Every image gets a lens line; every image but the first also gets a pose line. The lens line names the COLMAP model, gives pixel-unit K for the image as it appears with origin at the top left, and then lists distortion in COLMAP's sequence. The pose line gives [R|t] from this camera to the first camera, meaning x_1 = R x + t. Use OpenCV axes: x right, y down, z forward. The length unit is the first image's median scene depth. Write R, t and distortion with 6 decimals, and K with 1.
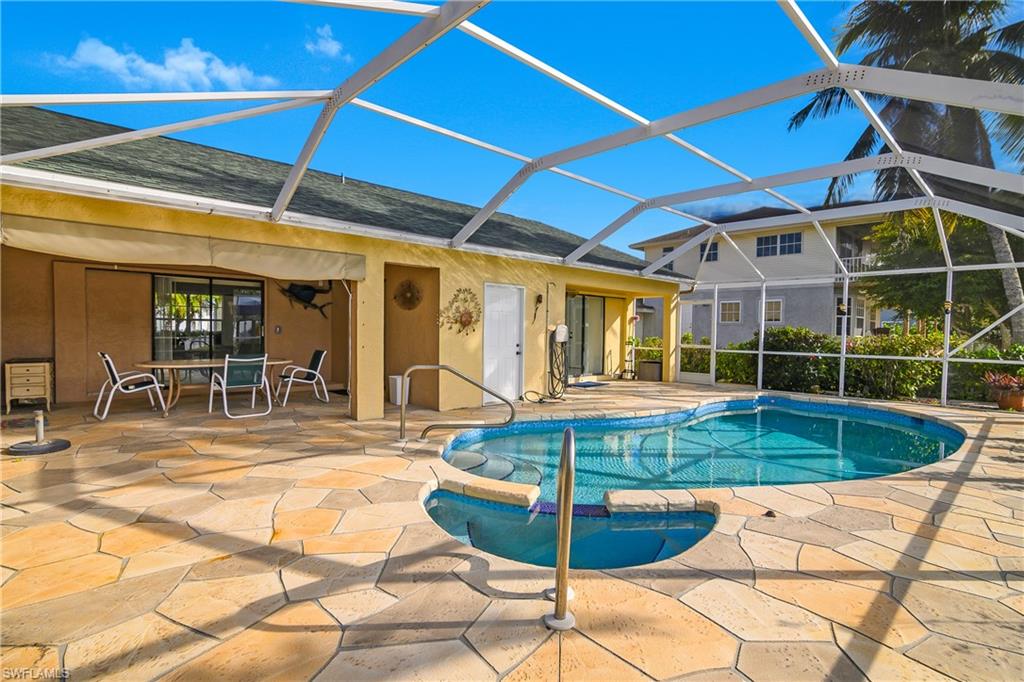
lens RADIAL K [[507.0, 0, 512.0], [0, 507.0, 341.0], [0, 0, 1]] dist [-0.027554, -0.000015]
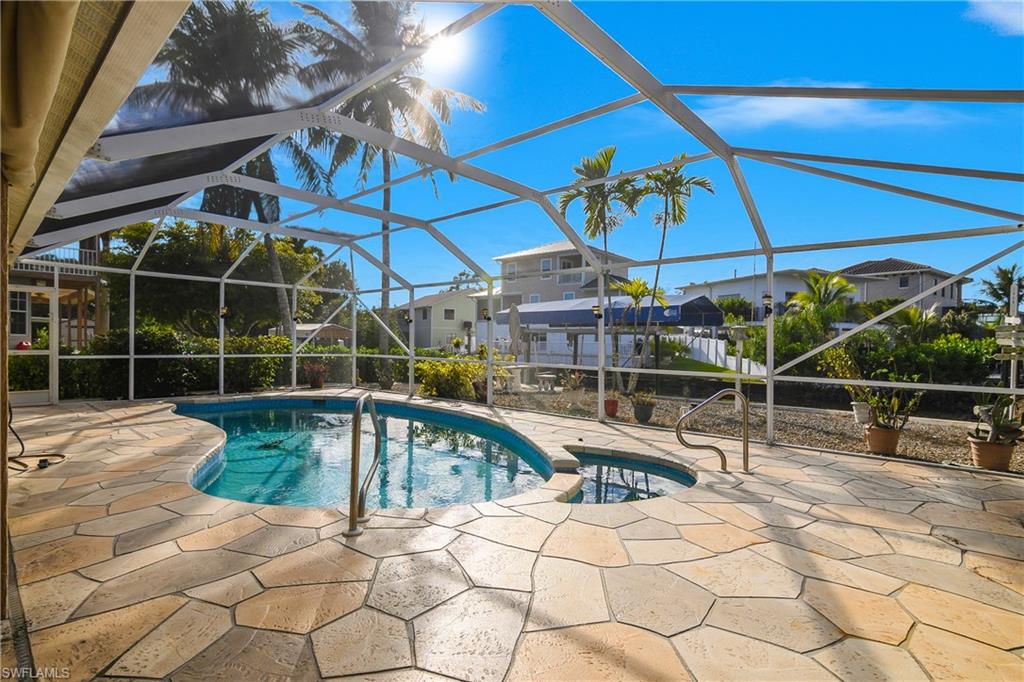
lens RADIAL K [[507.0, 0, 512.0], [0, 507.0, 341.0], [0, 0, 1]] dist [-0.027554, -0.000015]
pose [[-0.096091, -0.014628, 0.995265, -1.443198], [0.002783, 0.999884, 0.014965, -0.049477], [-0.995369, 0.004208, -0.096039, 1.593441]]
